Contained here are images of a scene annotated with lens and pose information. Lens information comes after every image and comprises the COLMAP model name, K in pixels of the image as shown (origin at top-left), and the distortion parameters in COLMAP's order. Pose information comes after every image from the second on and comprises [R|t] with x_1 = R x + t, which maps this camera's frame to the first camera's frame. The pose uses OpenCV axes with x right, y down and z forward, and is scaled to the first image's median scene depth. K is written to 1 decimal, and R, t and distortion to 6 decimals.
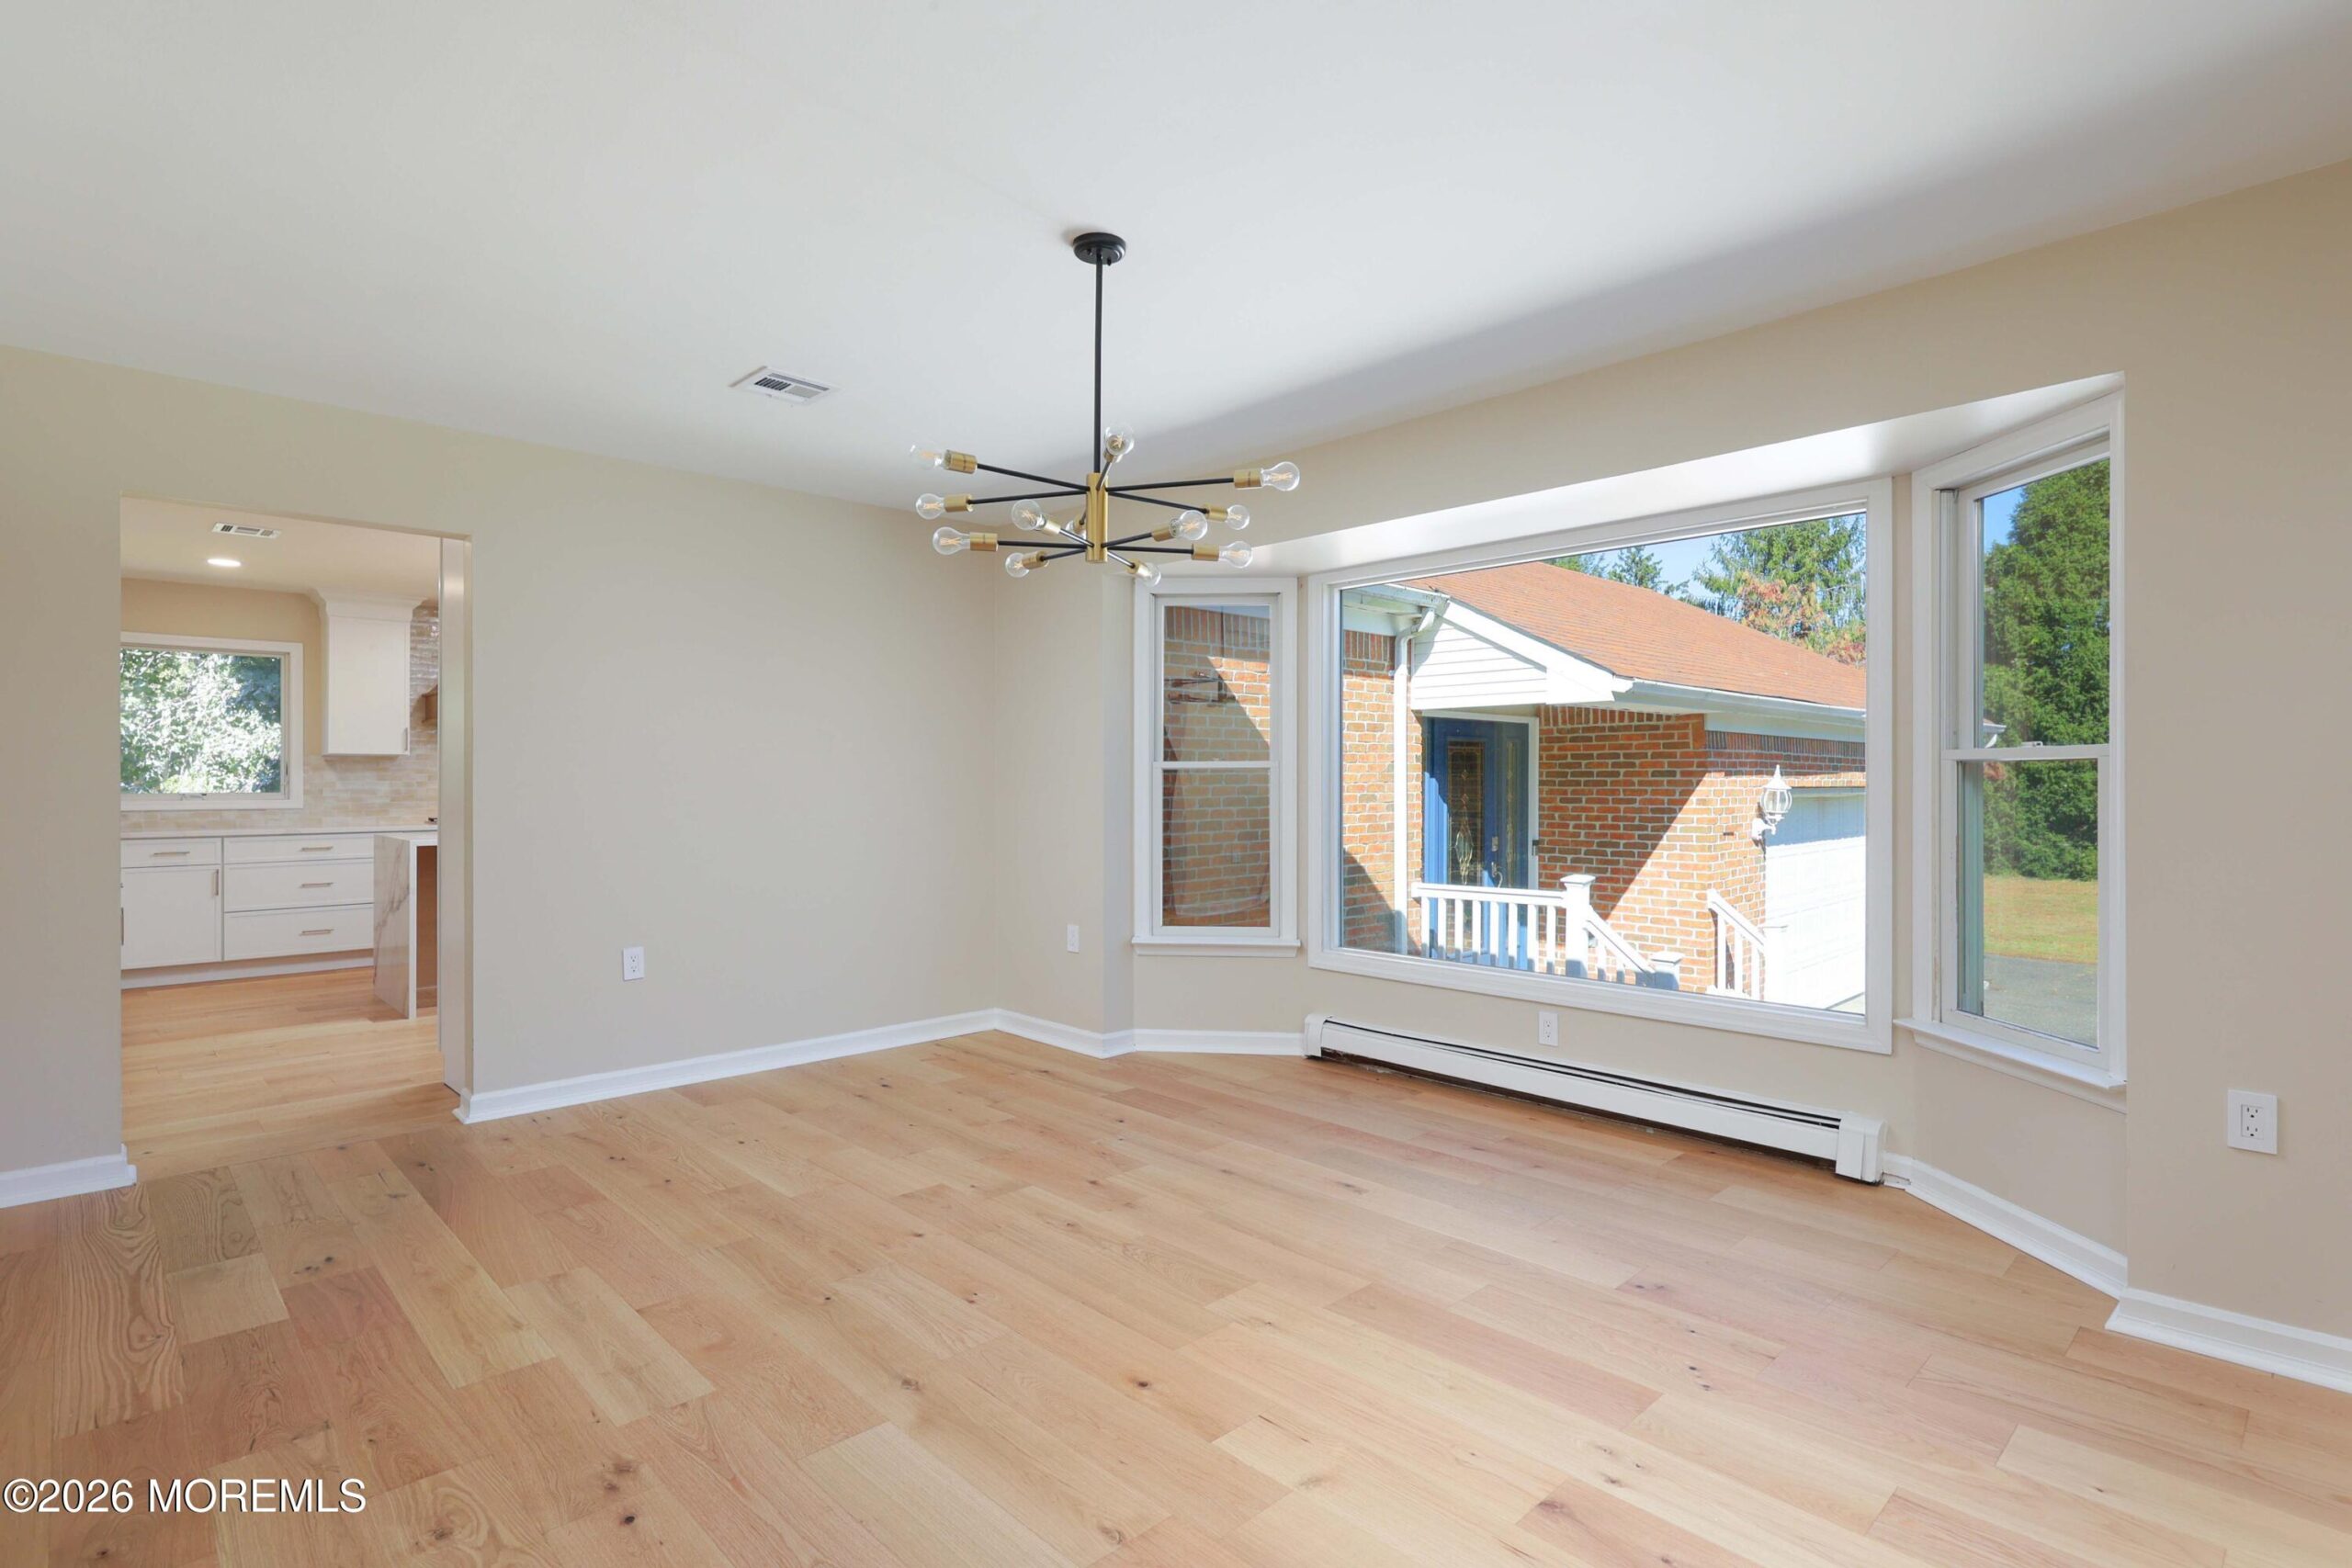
lens RADIAL K [[1164.1, 0, 1190.6], [0, 1164.1, 777.7], [0, 0, 1]] dist [0.001433, 0.000733]
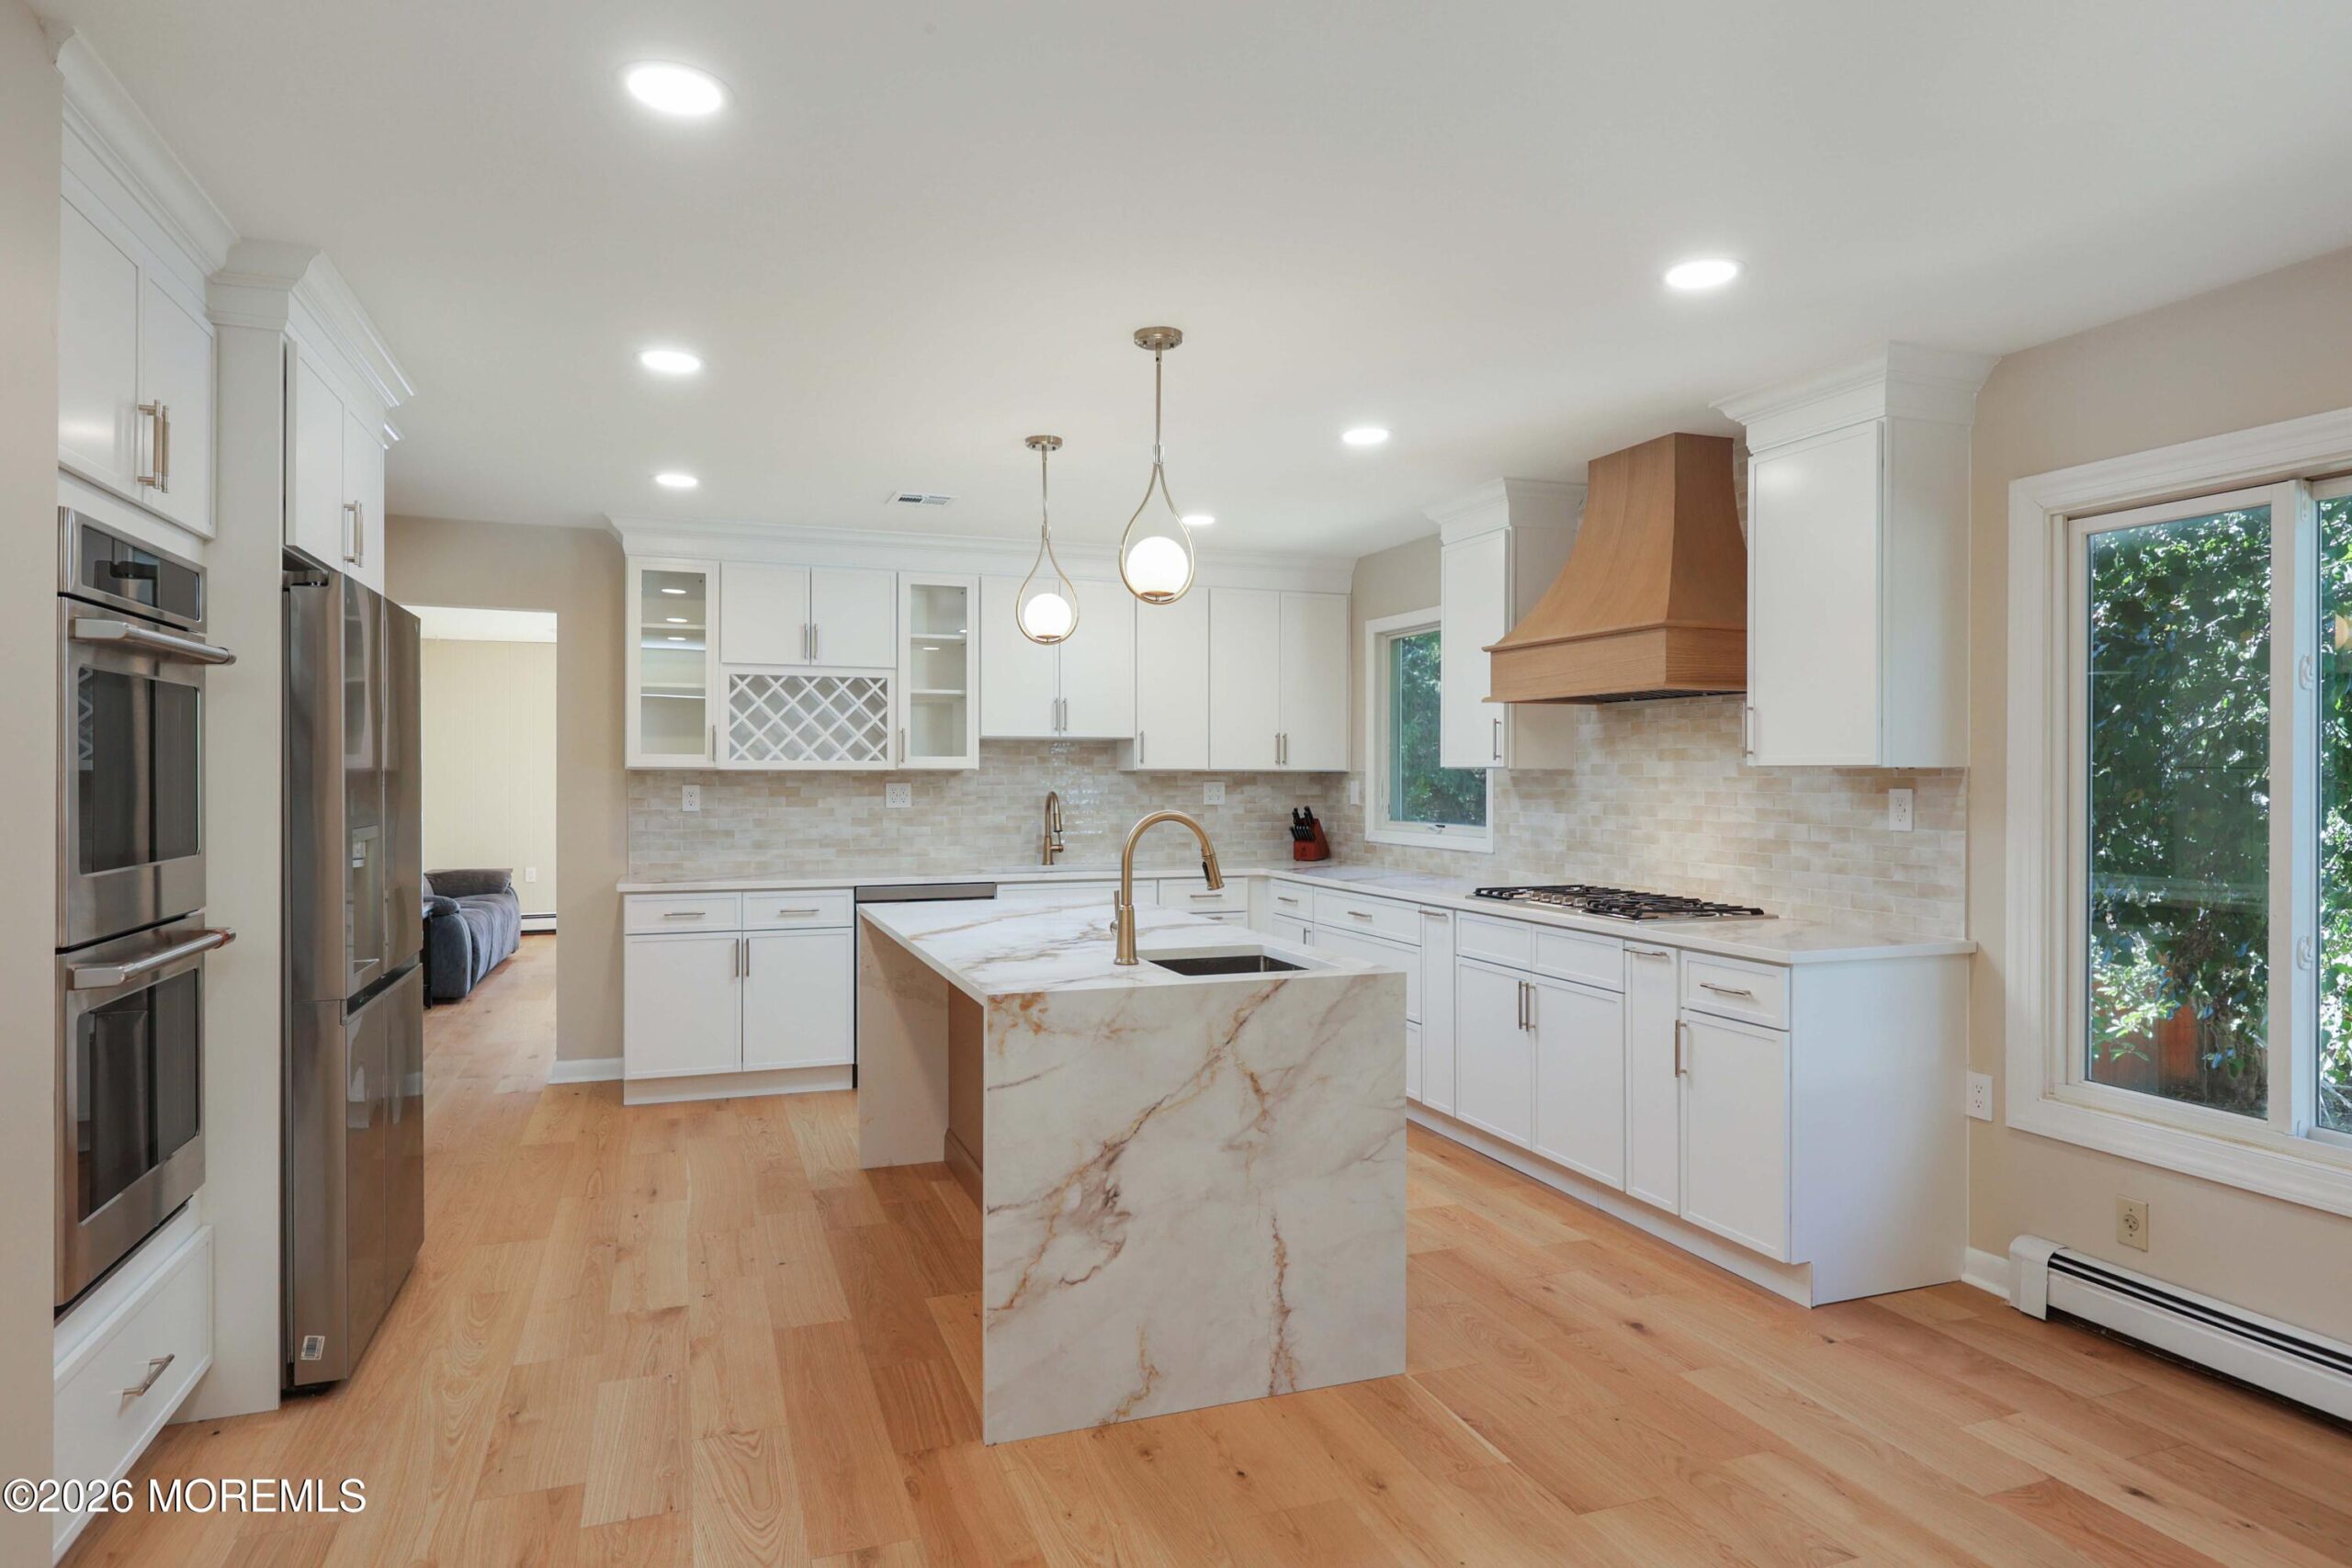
lens RADIAL K [[1356.2, 0, 1186.7], [0, 1356.2, 777.3], [0, 0, 1]] dist [0.002167, 0.000964]
pose [[-0.391736, -0.000570, -0.920077, 0.001403], [0.000603, 0.999999, -0.000877, -0.014894], [0.920077, -0.000898, -0.391736, 1.095969]]
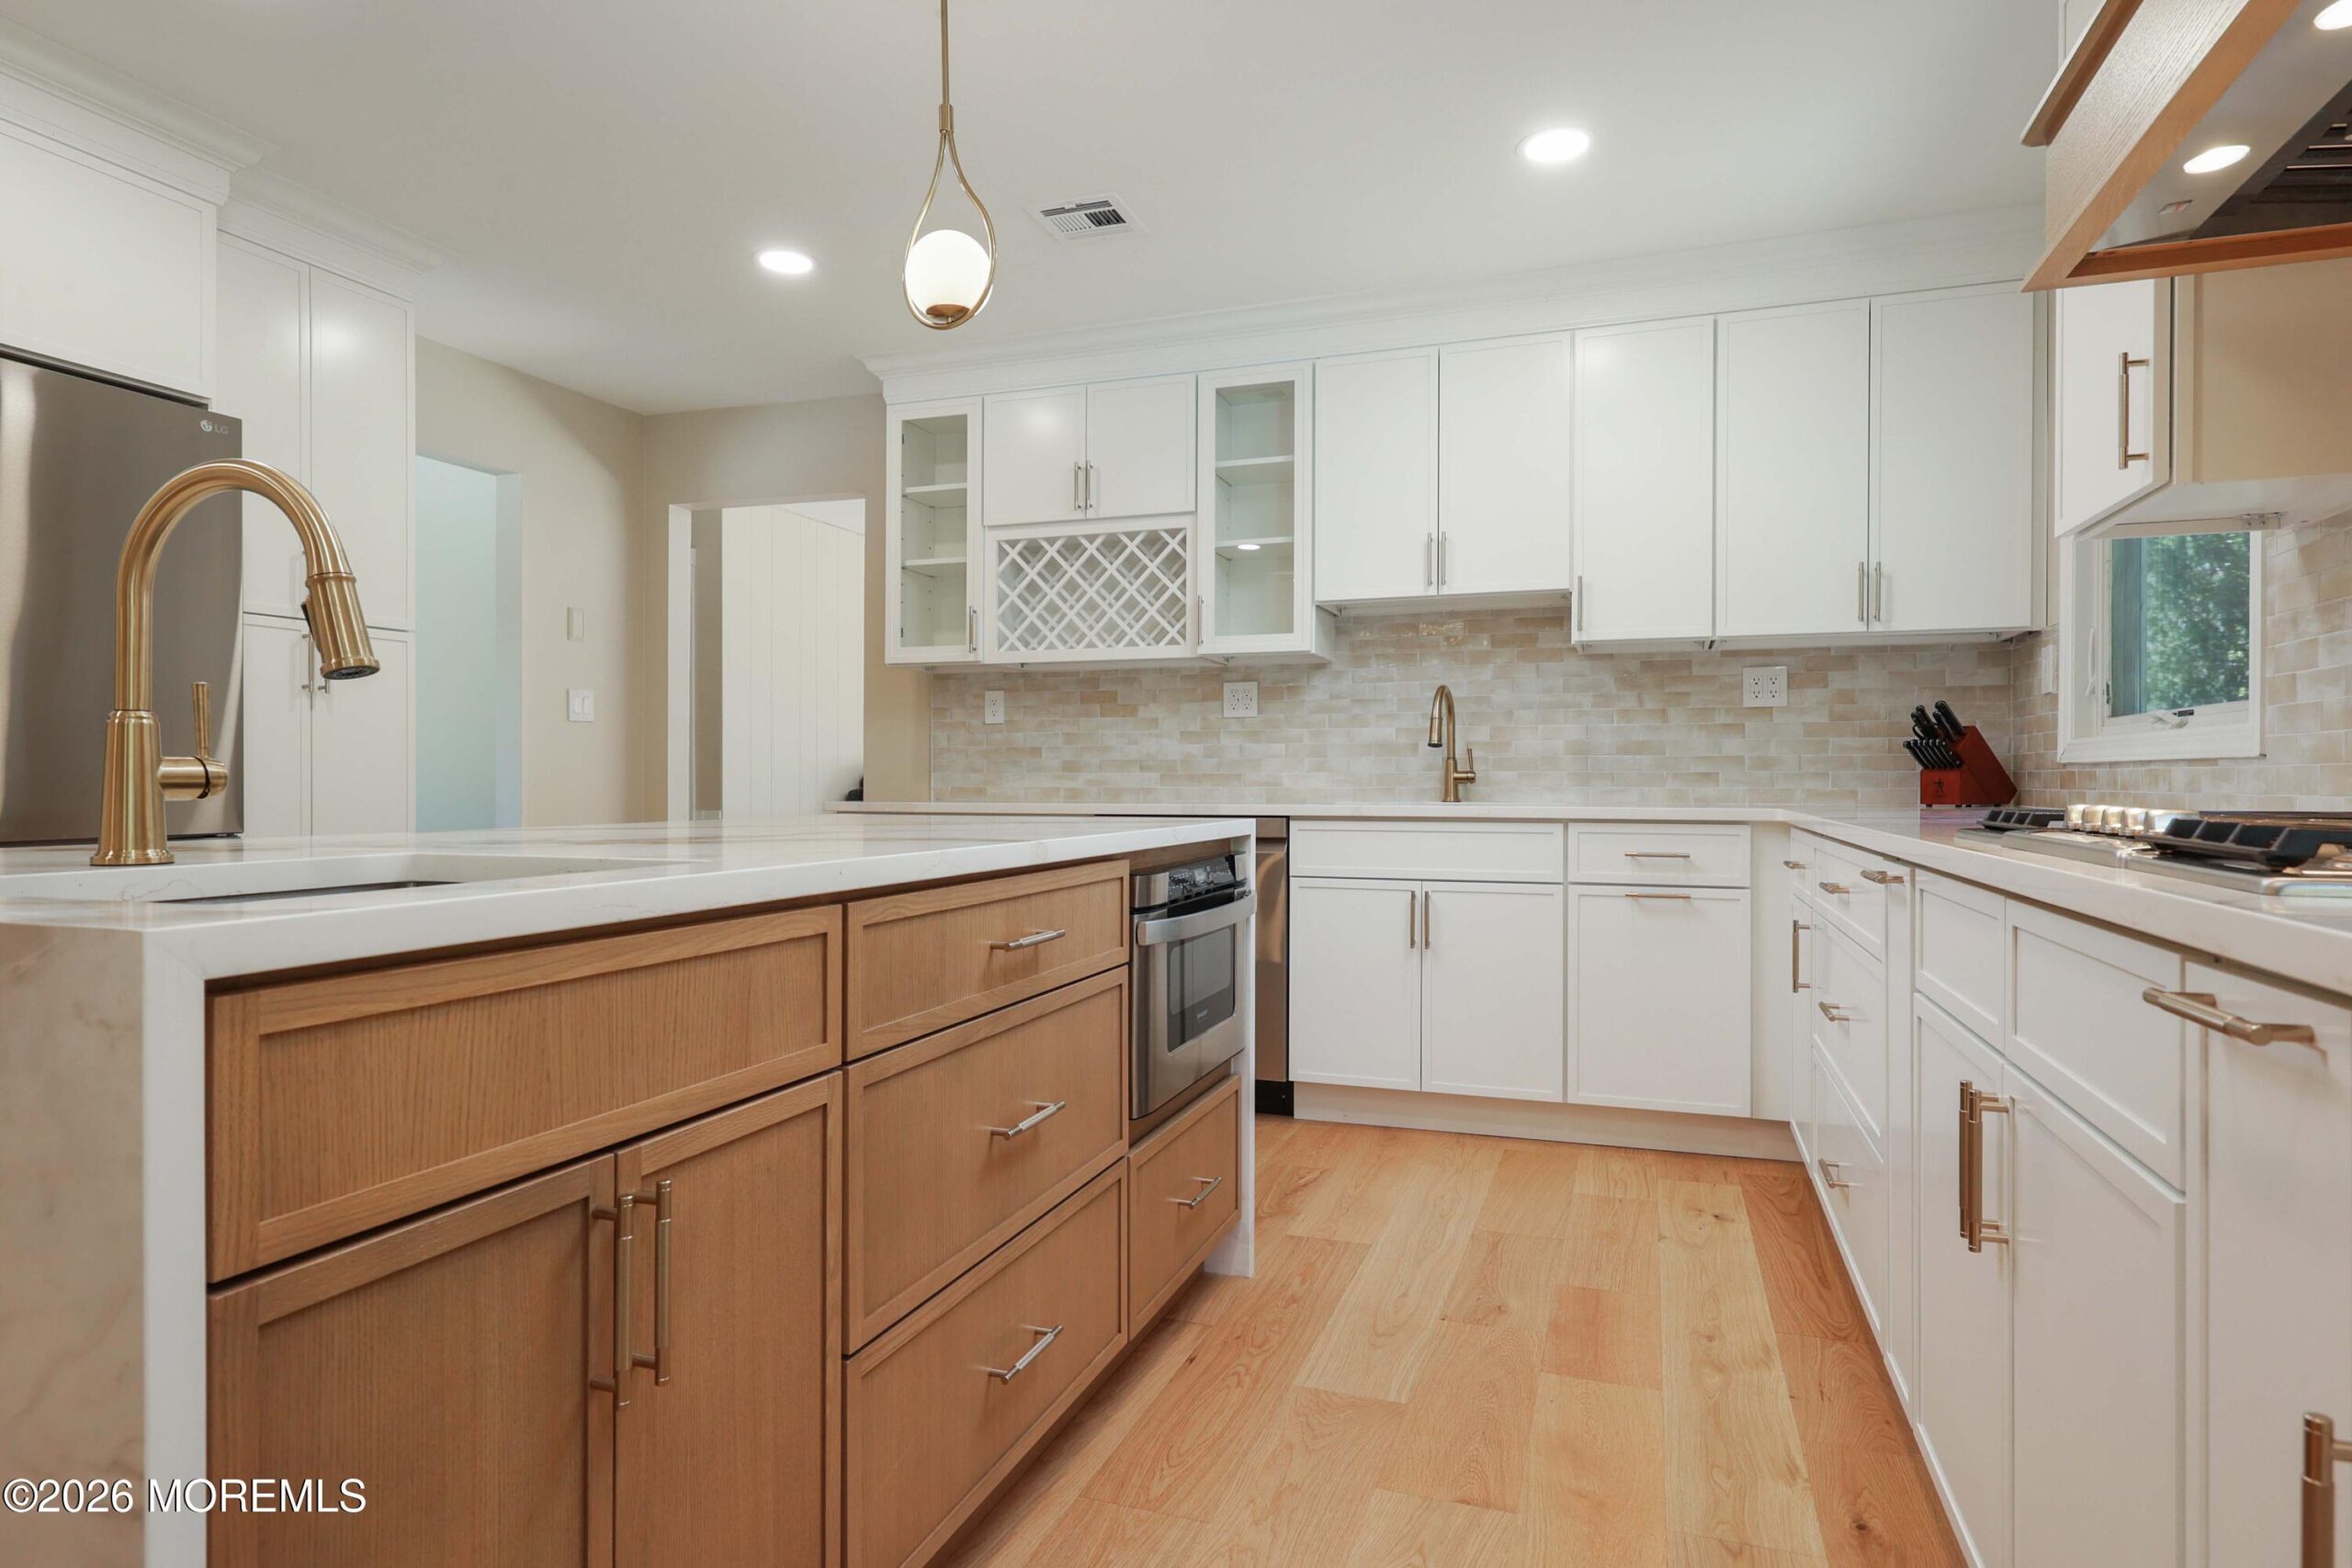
lens RADIAL K [[1318.0, 0, 1178.2], [0, 1318.0, 790.7], [0, 0, 1]] dist [-0.003075, -0.001808]
pose [[-0.897541, 0.001149, -0.440929, -0.410041], [-0.000701, 0.999992, 0.004034, 0.031748], [0.440930, 0.003930, -0.897533, 1.109093]]
